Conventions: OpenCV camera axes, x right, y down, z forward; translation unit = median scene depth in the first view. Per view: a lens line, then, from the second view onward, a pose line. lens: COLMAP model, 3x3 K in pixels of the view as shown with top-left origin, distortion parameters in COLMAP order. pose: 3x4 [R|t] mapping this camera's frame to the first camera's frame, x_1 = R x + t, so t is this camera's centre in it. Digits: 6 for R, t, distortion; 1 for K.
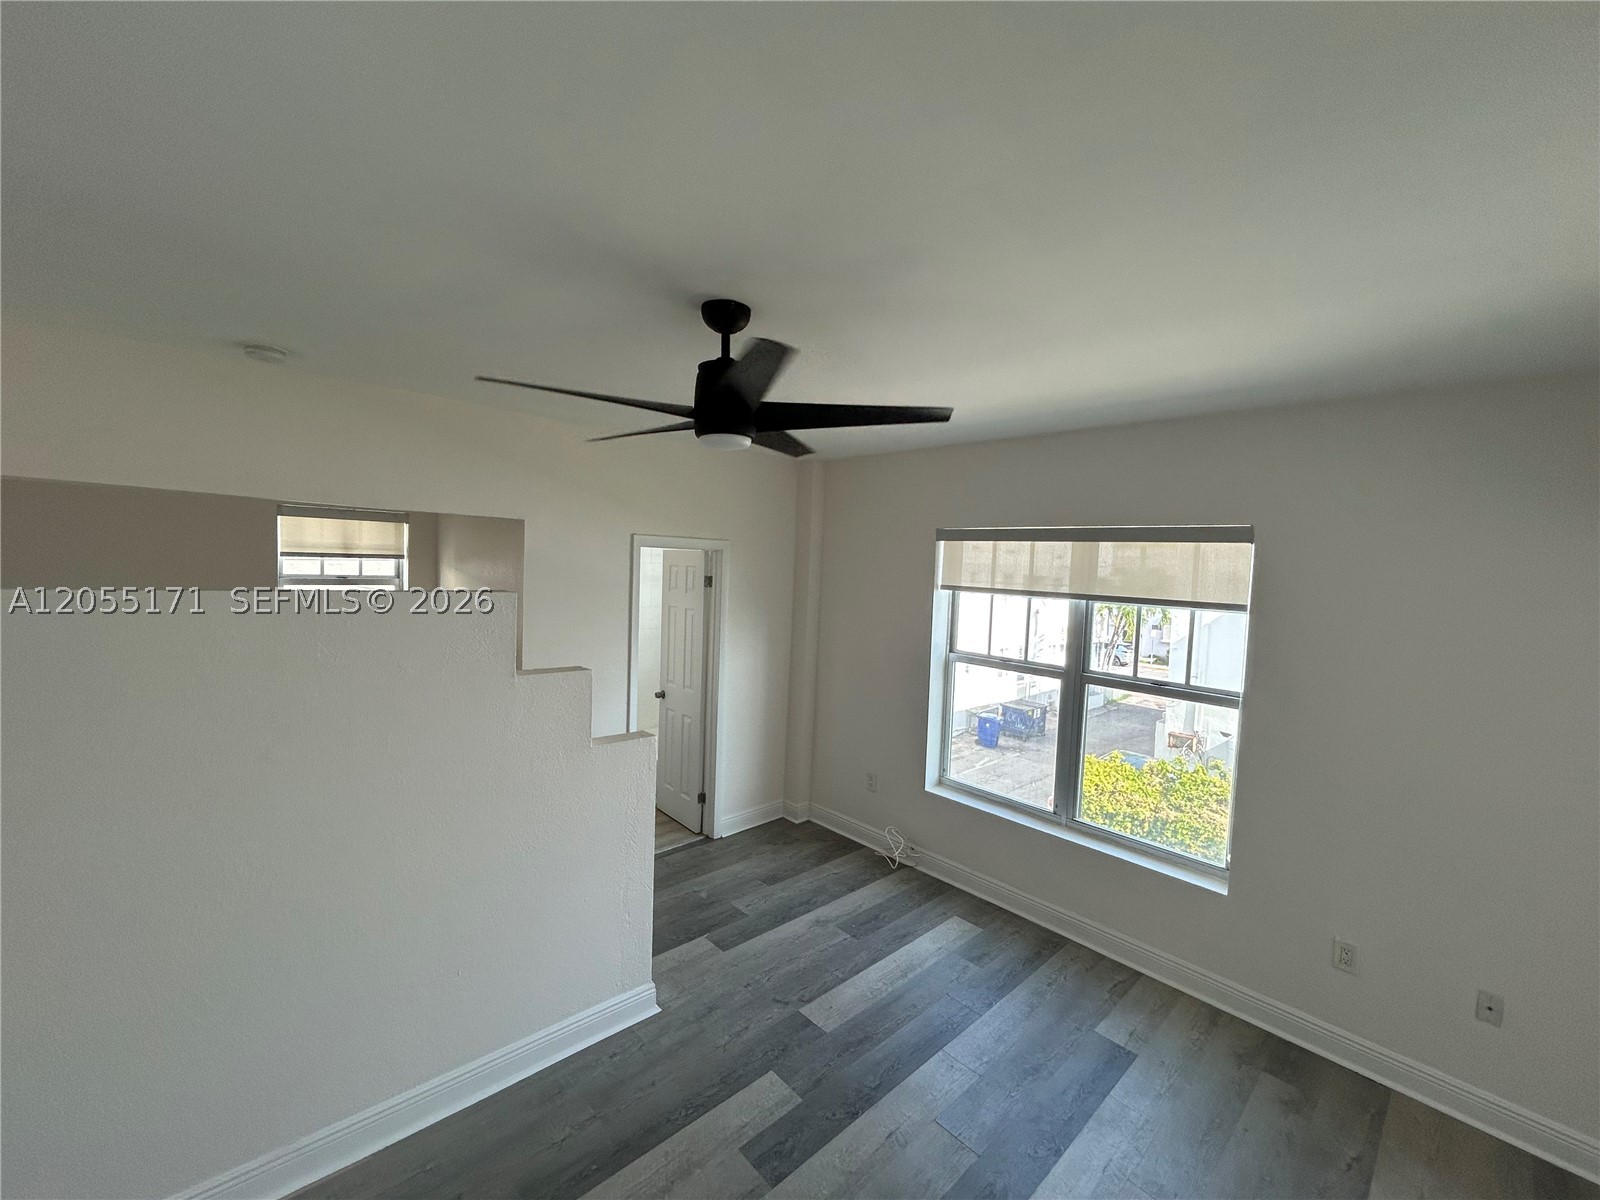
lens RADIAL K [[650.8, 0, 800.0], [0, 650.8, 600.0], [0, 0, 1]] dist [0.002405, 0.000639]
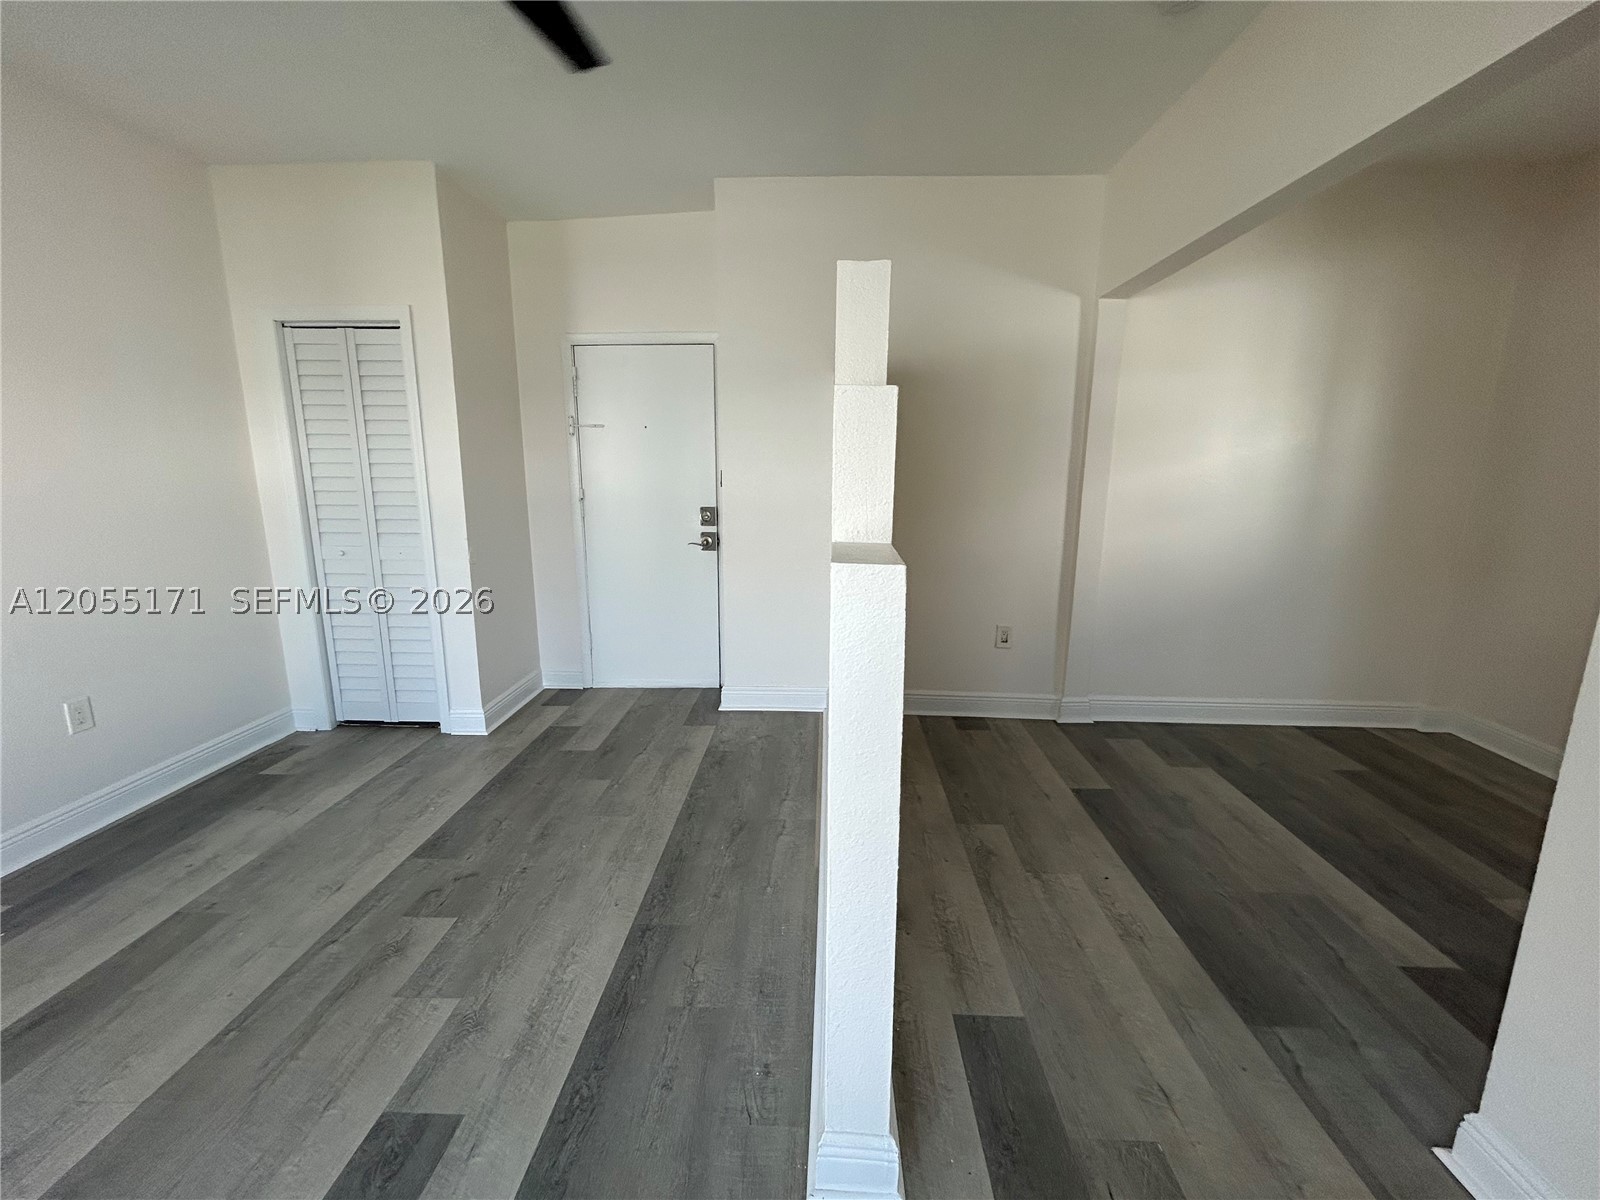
lens RADIAL K [[650.8, 0, 800.0], [0, 650.8, 600.0], [0, 0, 1]] dist [0.002405, 0.000639]
pose [[-0.709892, 0.100532, -0.697099, 0.054480], [-0.071568, 0.974341, 0.213395, 0.152654], [0.700665, 0.201377, -0.684482, 1.269824]]
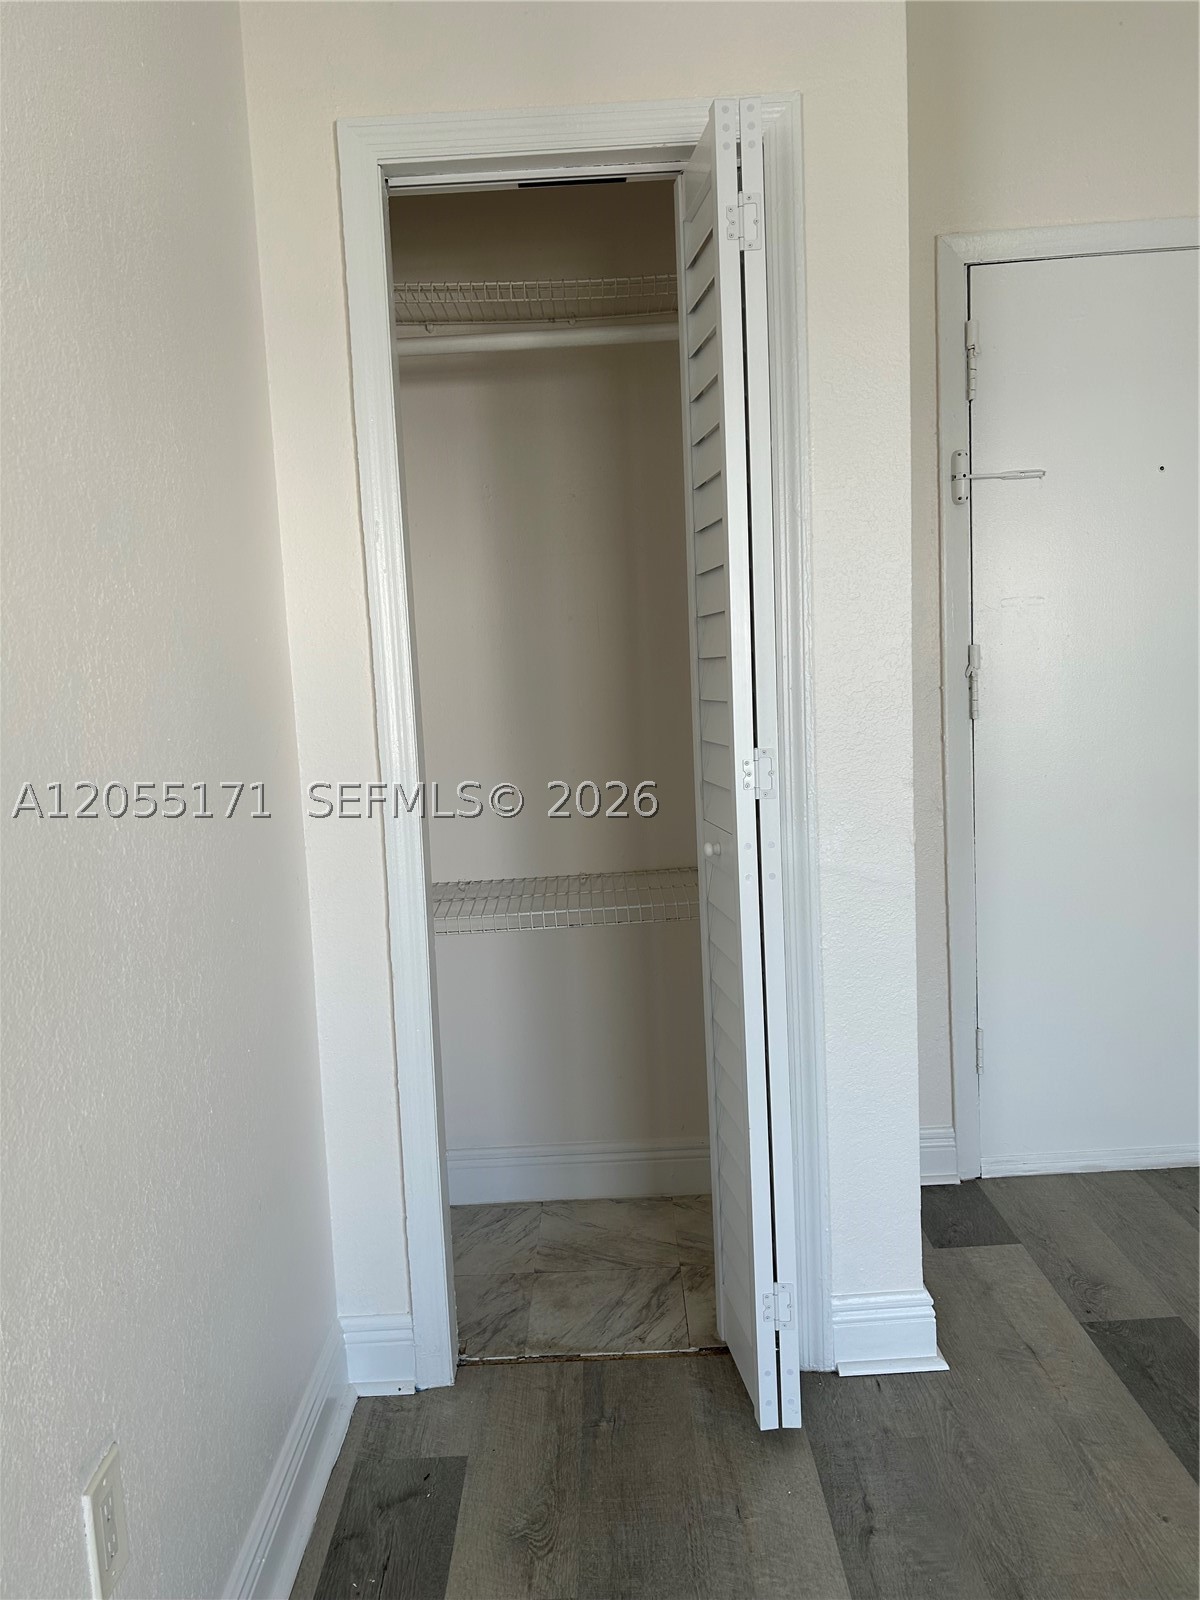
lens RADIAL K [[1232.6, 0, 600.0], [0, 1232.6, 800.0], [0, 0, 1]] dist [0.008865, 0.003072]
pose [[-0.679145, 0.083115, -0.729283, 0.333320], [-0.015019, 0.991787, 0.127018, 0.257556], [0.733851, 0.097217, -0.672319, 0.372930]]
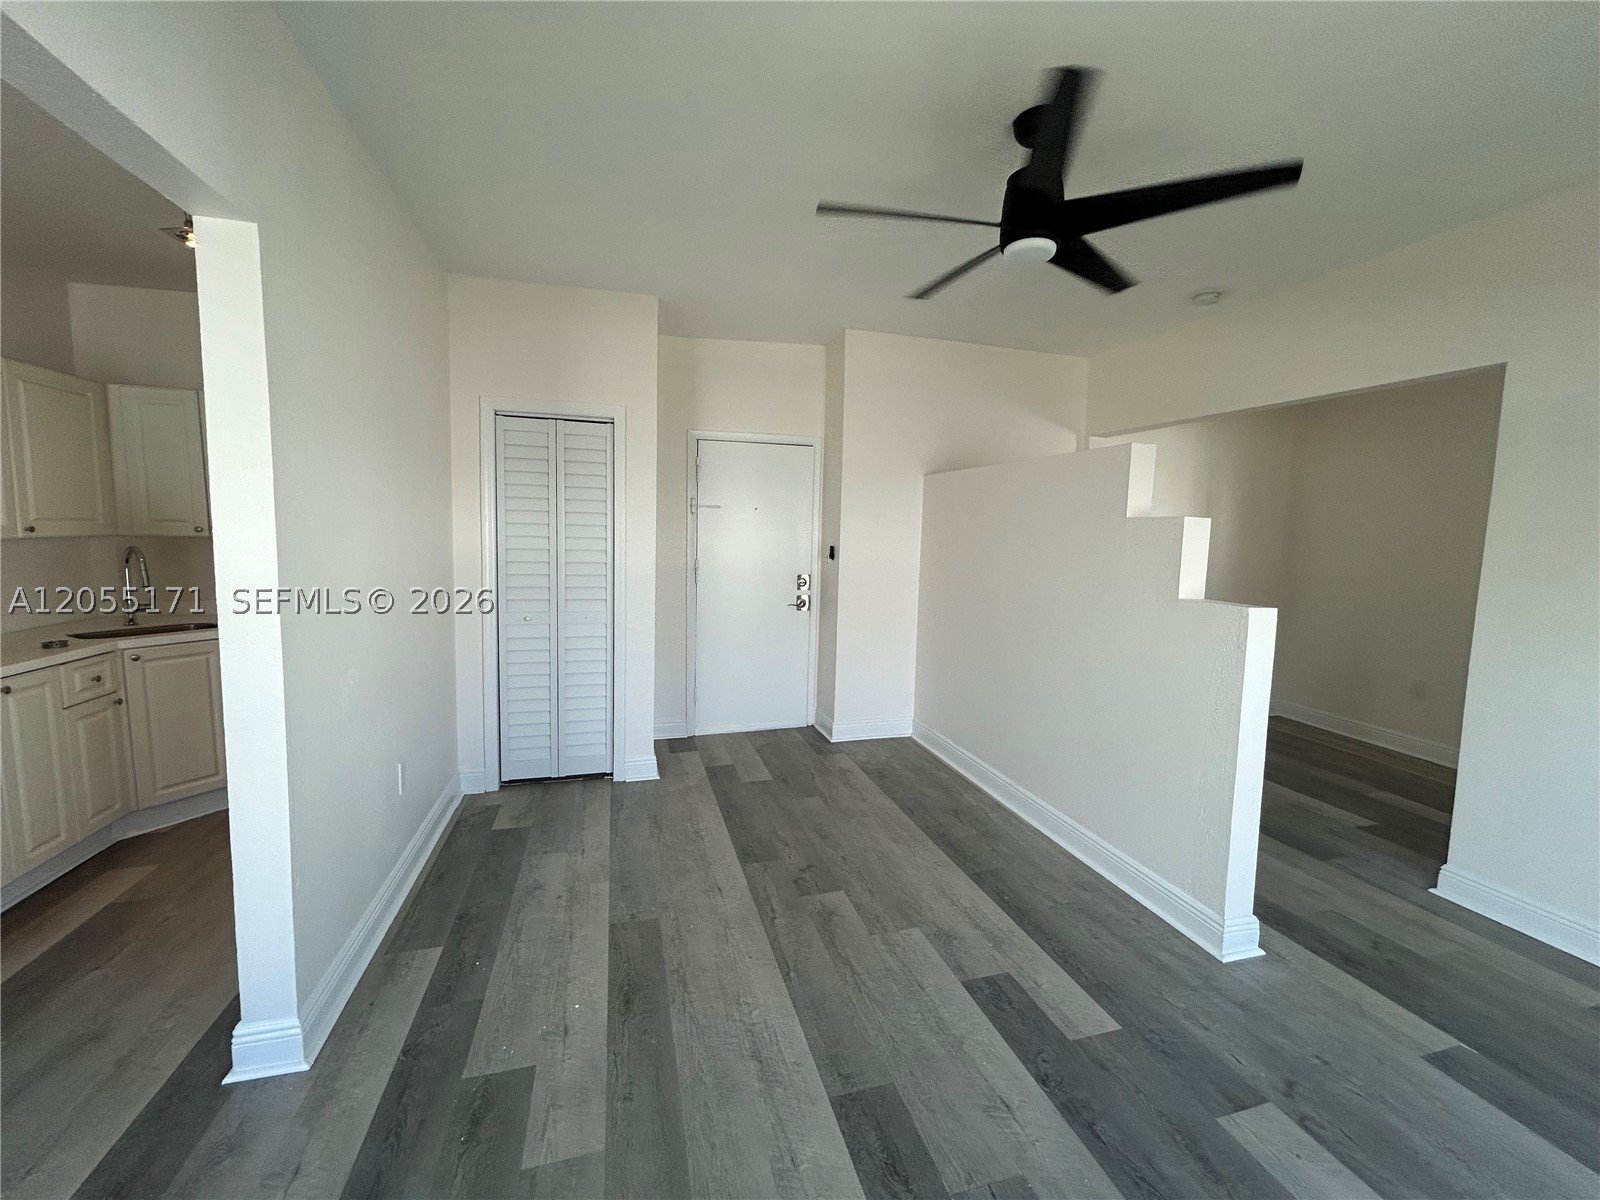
lens RADIAL K [[652.6, 0, 801.6], [0, 652.6, 595.9], [0, 0, 1]] dist [-0.000035, 0.000435]
pose [[-0.449171, 0.037014, -0.892679, 0.733095], [-0.091520, 0.991980, 0.087182, 0.178042], [0.888746, 0.120857, -0.442181, 0.882319]]
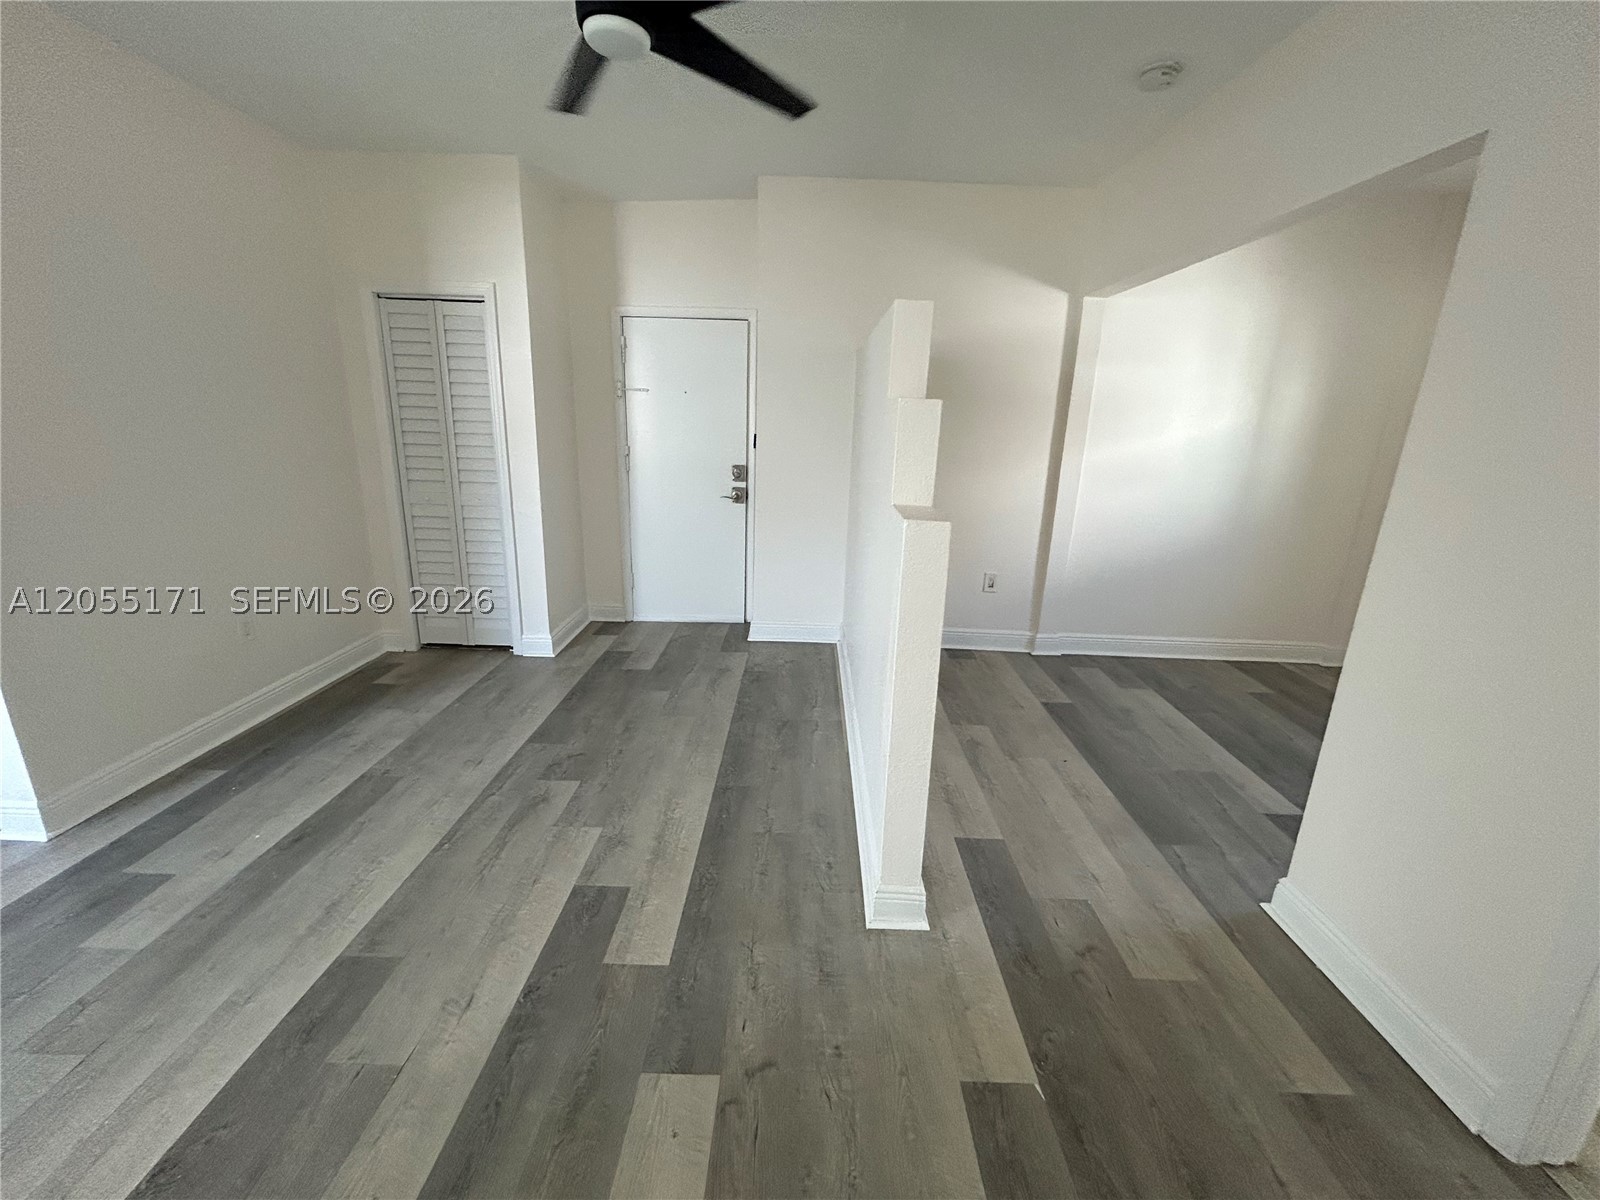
lens RADIAL K [[652.6, 0, 801.6], [0, 652.6, 595.9], [0, 0, 1]] dist [-0.000035, 0.000435]
pose [[-0.685557, 0.134238, -0.715536, 0.290302], [-0.100079, 0.956146, 0.275263, 0.120903], [0.721108, 0.260318, -0.642058, 1.360993]]
